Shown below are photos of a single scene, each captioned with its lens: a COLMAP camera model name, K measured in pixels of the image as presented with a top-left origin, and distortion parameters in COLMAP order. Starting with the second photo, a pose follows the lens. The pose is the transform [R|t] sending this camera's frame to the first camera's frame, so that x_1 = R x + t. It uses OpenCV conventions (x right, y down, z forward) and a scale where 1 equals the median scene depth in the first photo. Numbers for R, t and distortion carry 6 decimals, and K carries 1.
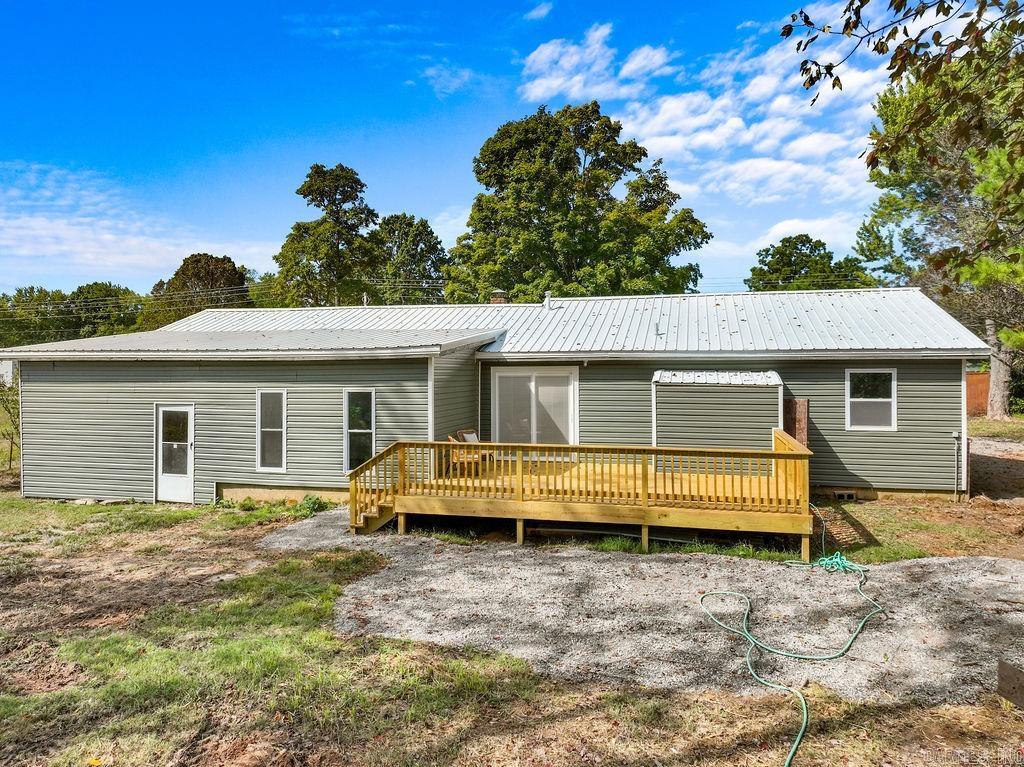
lens RADIAL K [[723.1, 0, 504.3], [0, 723.1, 352.9], [0, 0, 1]] dist [0.001929, 0.006500]
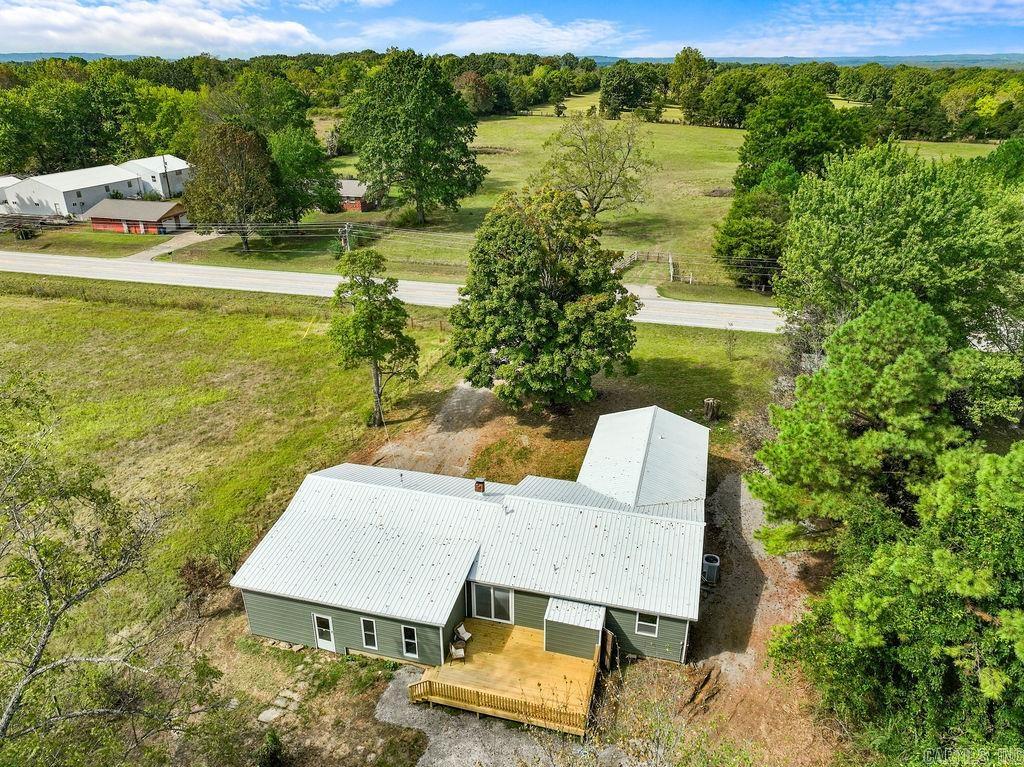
lens RADIAL K [[723.1, 0, 509.6], [0, 723.1, 379.8], [0, 0, 1]] dist [0.001929, 0.006500]
pose [[0.999616, 0.010242, -0.025741, 0.066100], [0.001114, 0.913545, 0.406737, -0.647050], [0.027681, -0.406609, 0.913183, -0.294338]]
